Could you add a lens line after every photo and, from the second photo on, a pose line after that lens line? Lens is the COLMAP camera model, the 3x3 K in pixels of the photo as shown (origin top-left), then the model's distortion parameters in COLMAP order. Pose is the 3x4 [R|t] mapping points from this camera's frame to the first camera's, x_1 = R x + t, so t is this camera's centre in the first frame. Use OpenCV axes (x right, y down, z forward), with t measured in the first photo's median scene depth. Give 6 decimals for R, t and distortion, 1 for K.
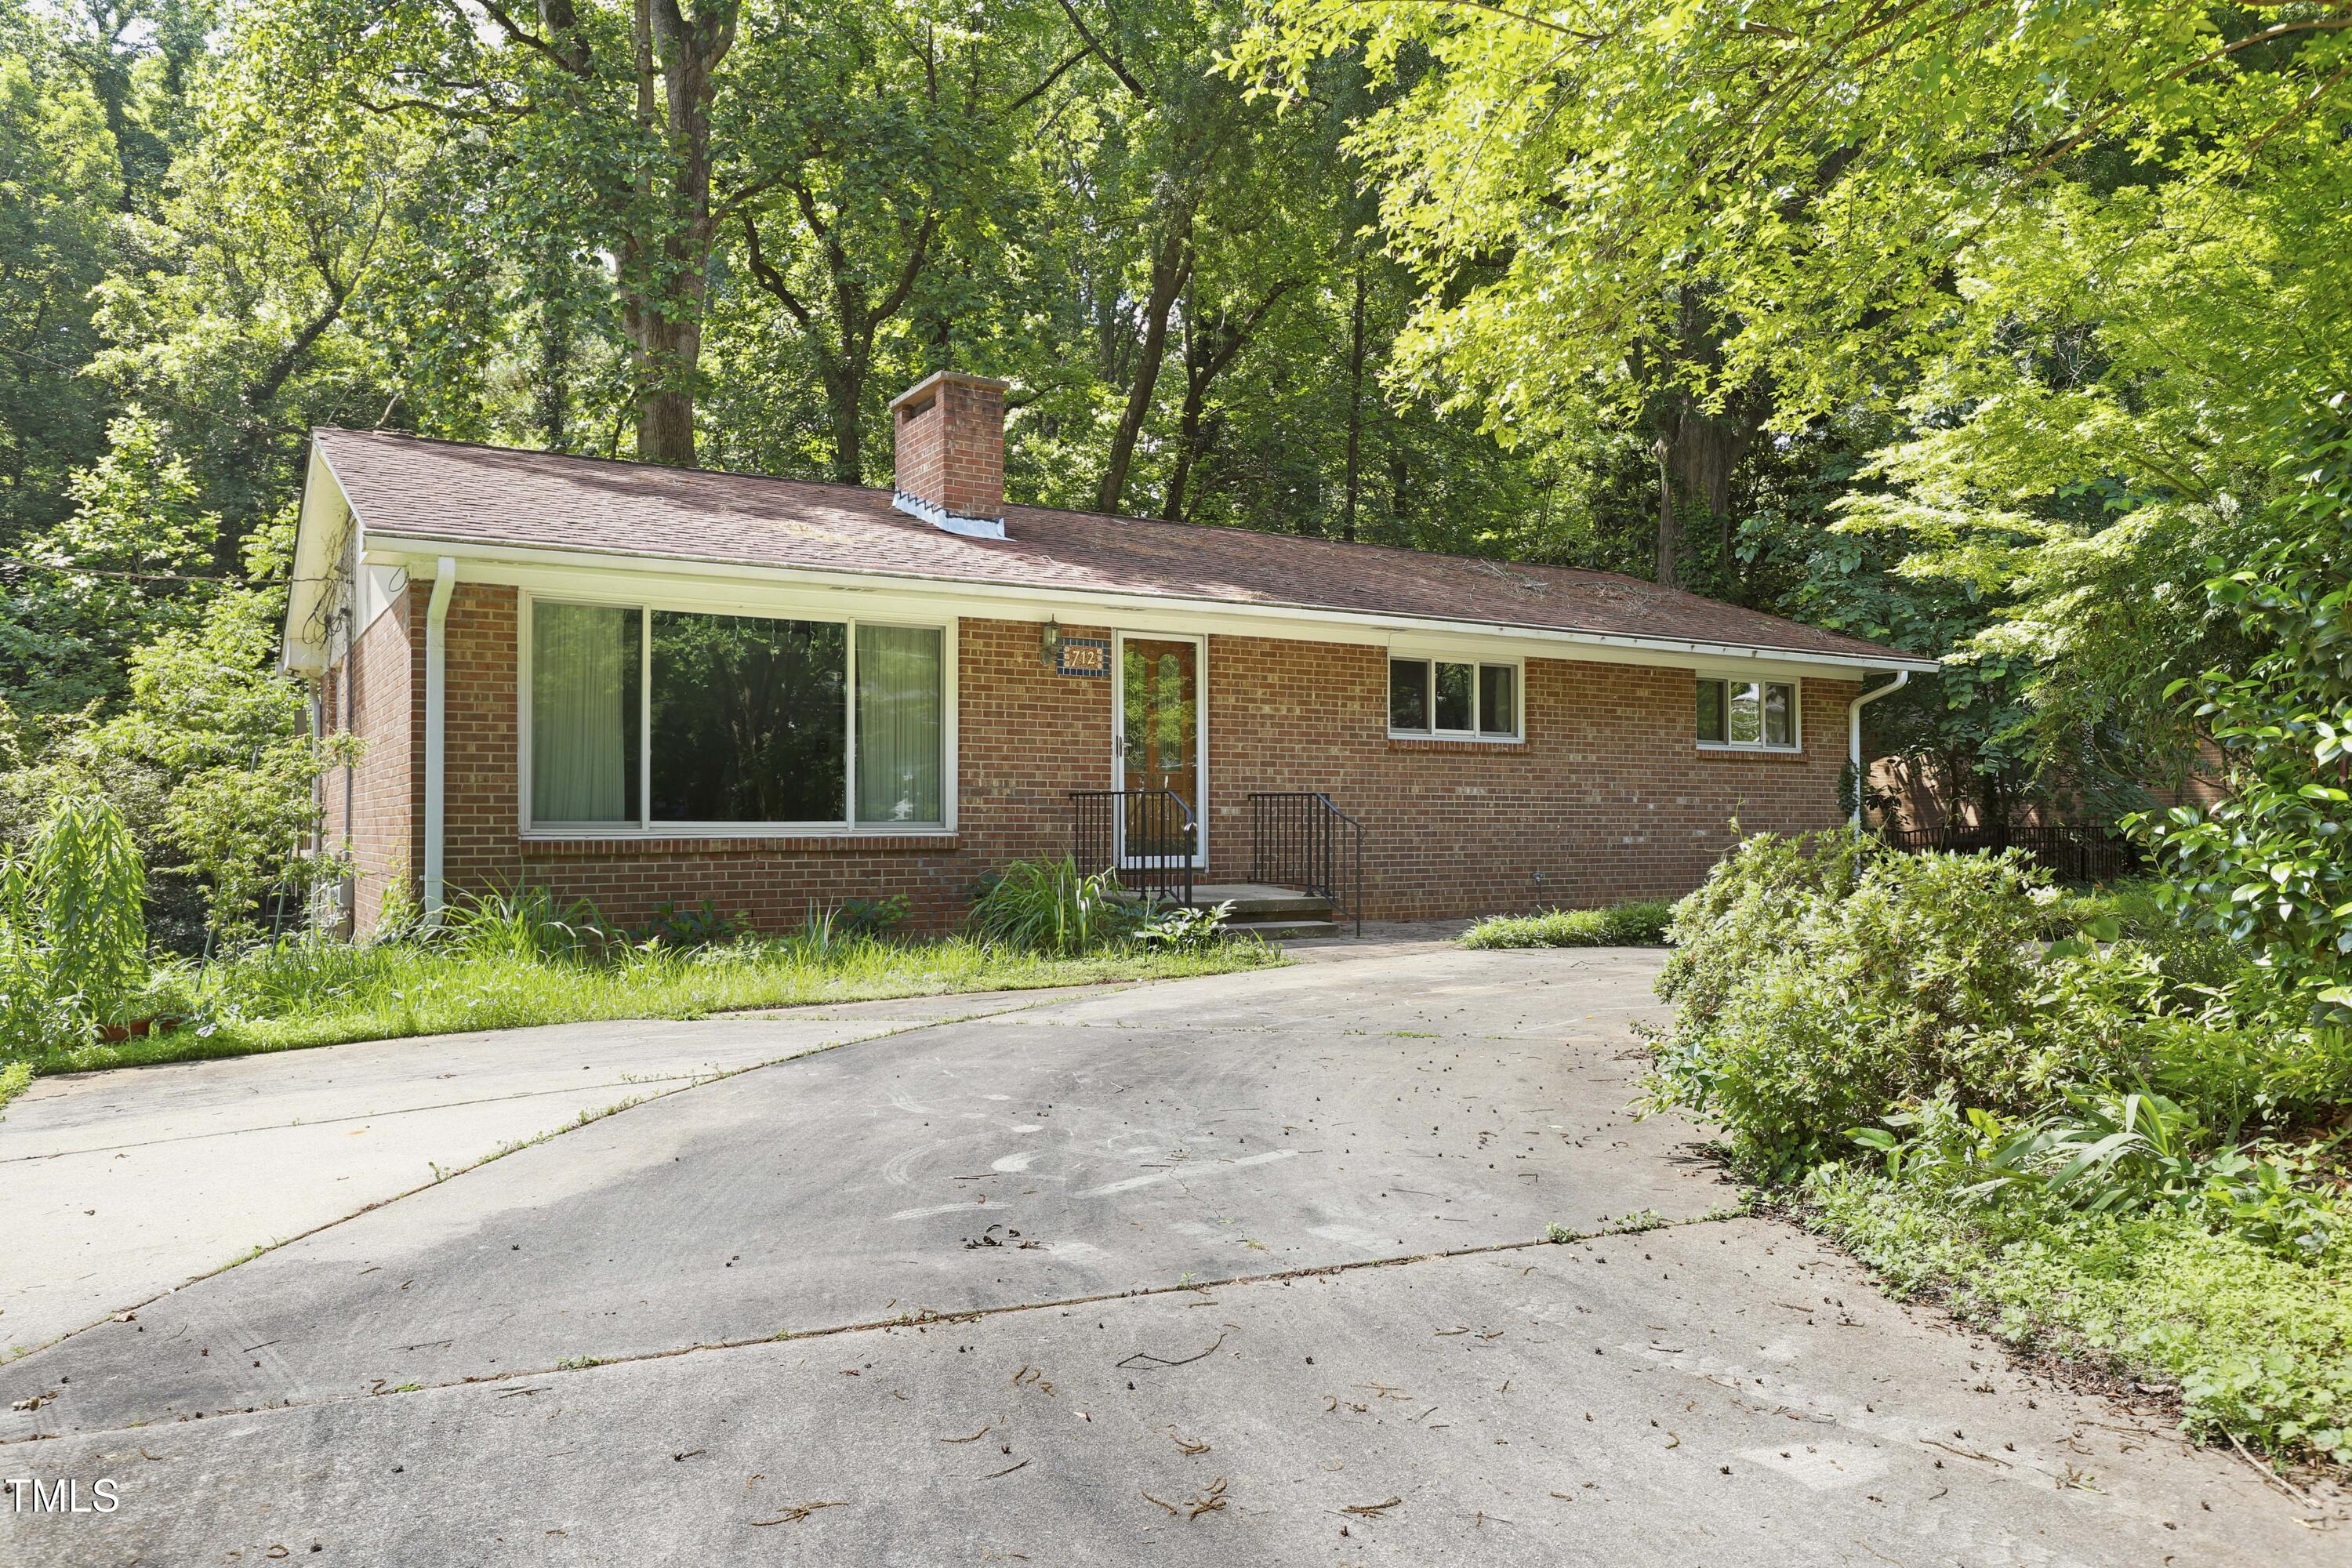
lens RADIAL K [[1709.3, 0, 1176.0], [0, 1709.3, 784.0], [0, 0, 1]] dist [-0.002175, -0.000223]
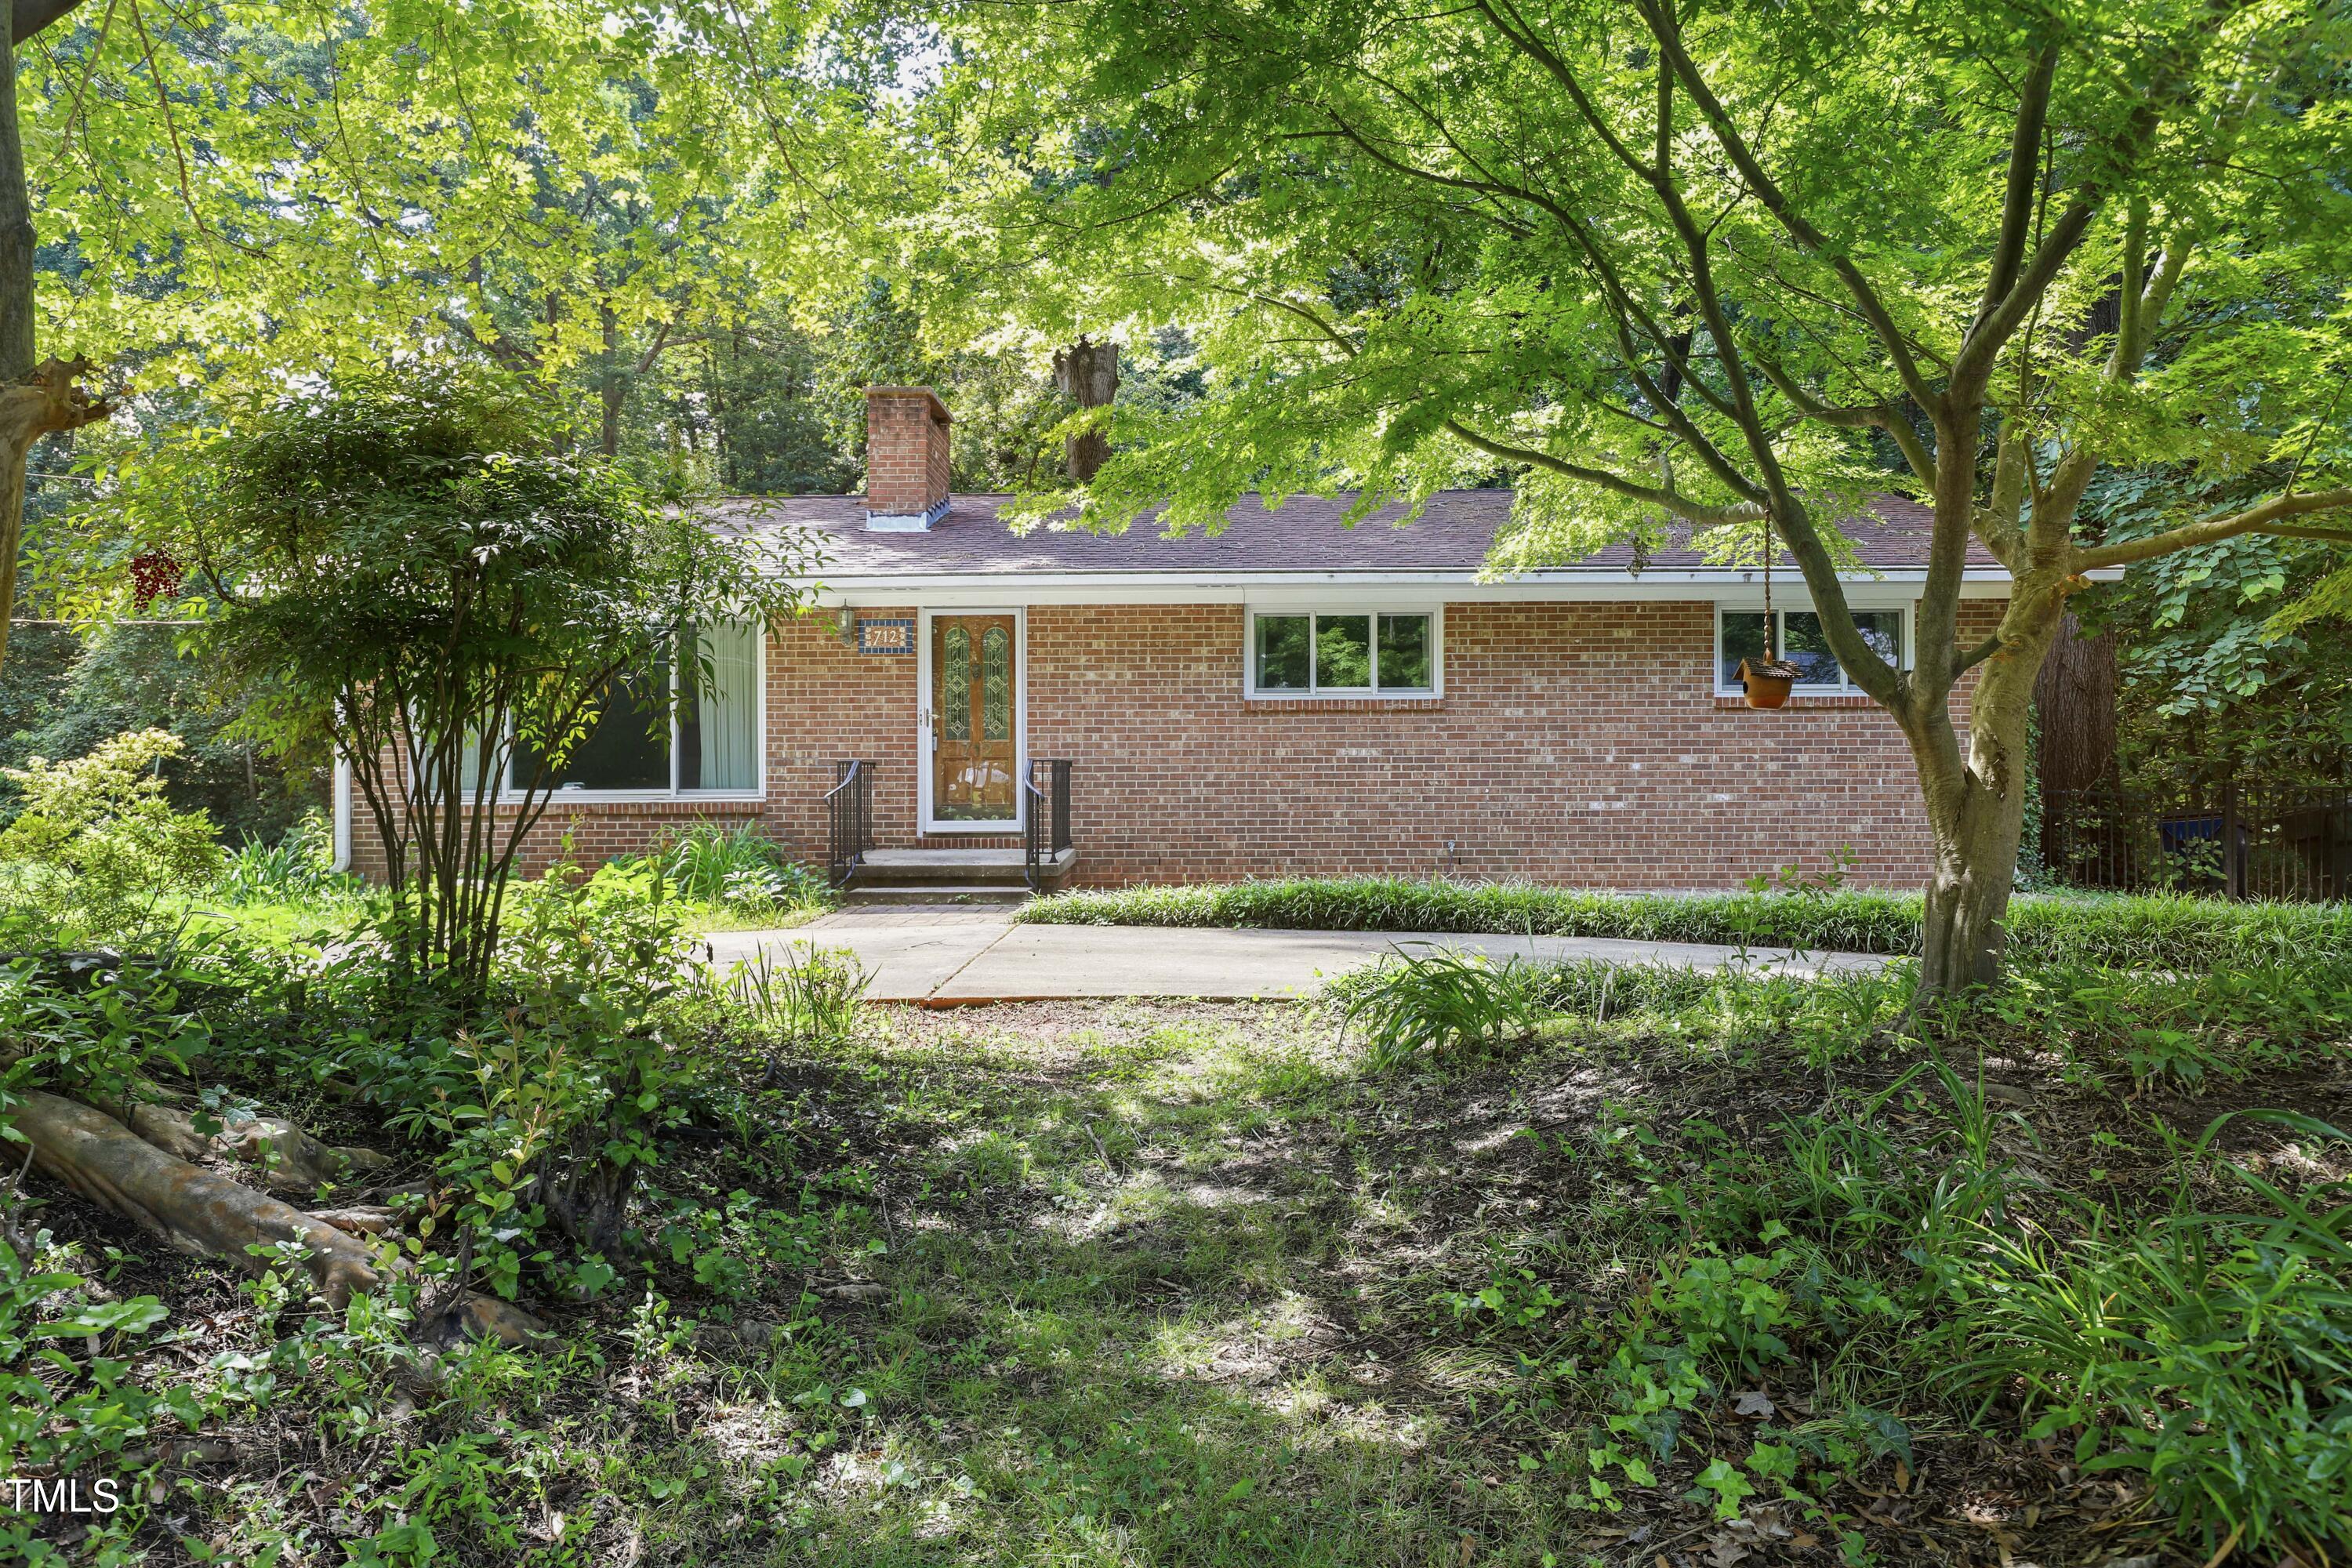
lens RADIAL K [[1436.2, 0, 1176.0], [0, 1436.2, 784.0], [0, 0, 1]] dist [0.002860, 0.000207]
pose [[0.831682, -0.005671, -0.555223, 0.533203], [0.017373, 0.999724, 0.015811, 0.007222], [0.554980, -0.022796, 0.831551, 0.303196]]
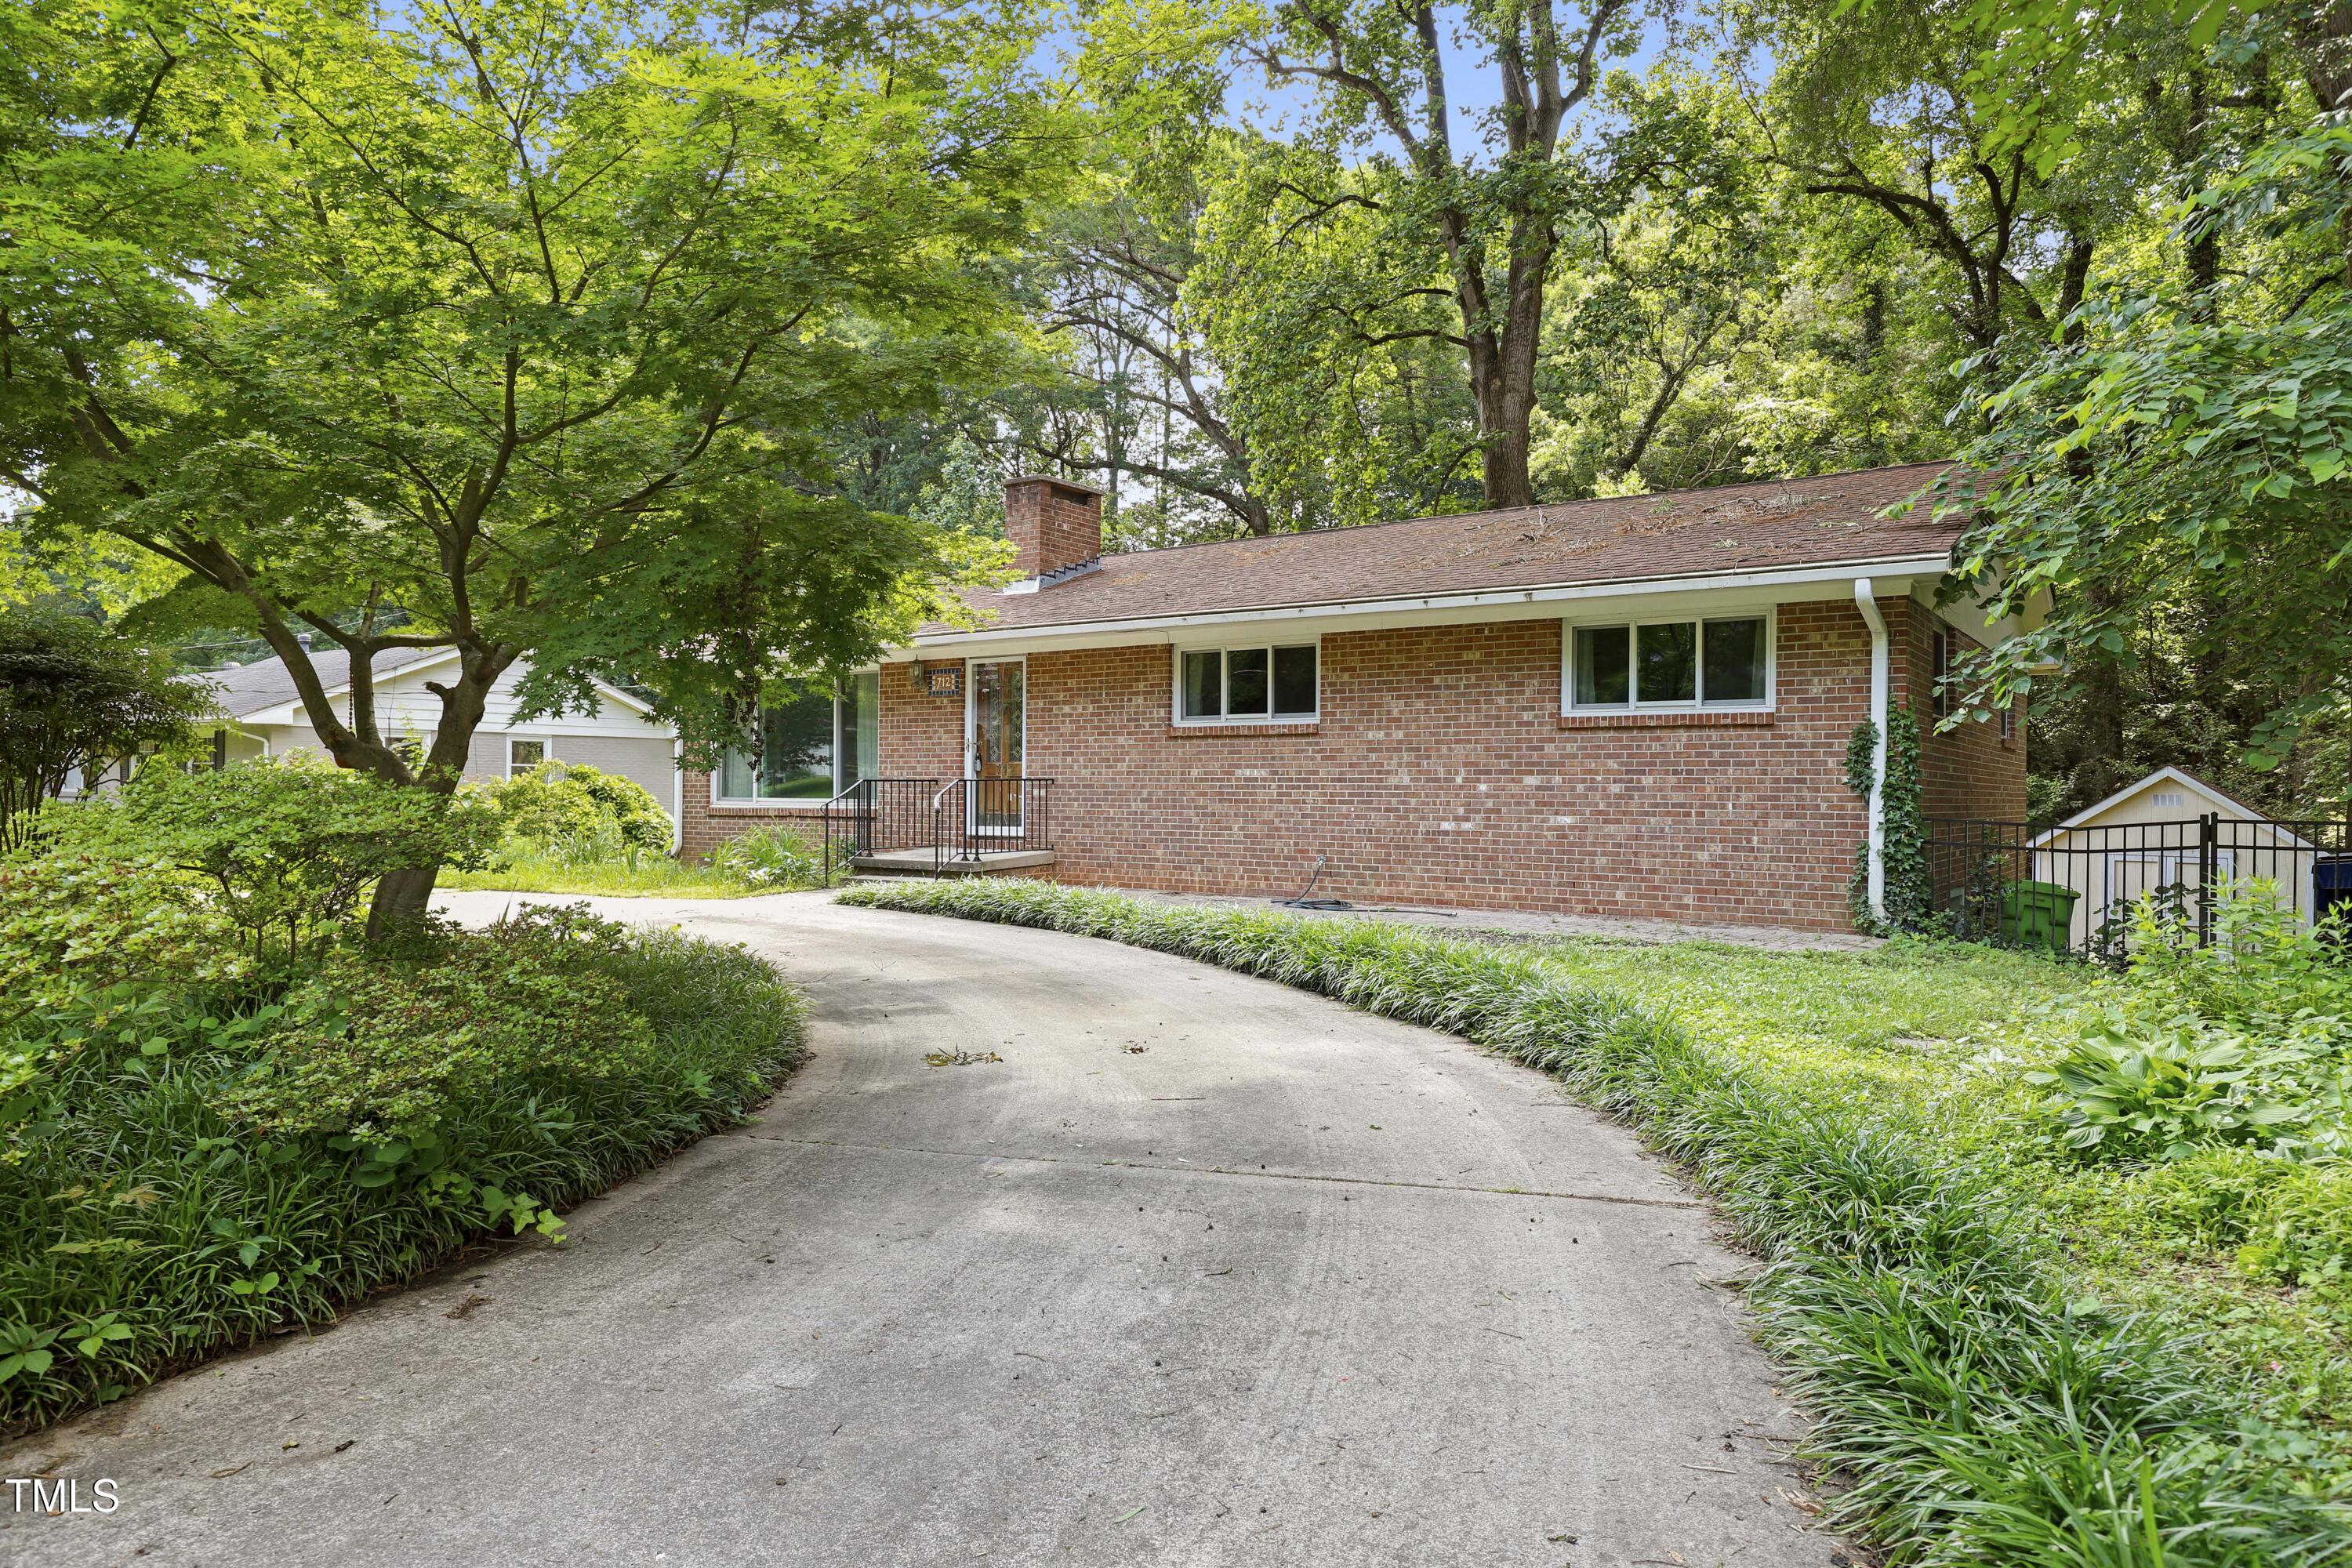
lens RADIAL K [[1436.2, 0, 1176.0], [0, 1436.2, 784.0], [0, 0, 1]] dist [0.002860, 0.000207]
pose [[0.384541, -0.006647, -0.923084, 0.970790], [0.012249, 0.999923, -0.002098, 0.012076], [0.923026, -0.010500, 0.384593, 0.638917]]
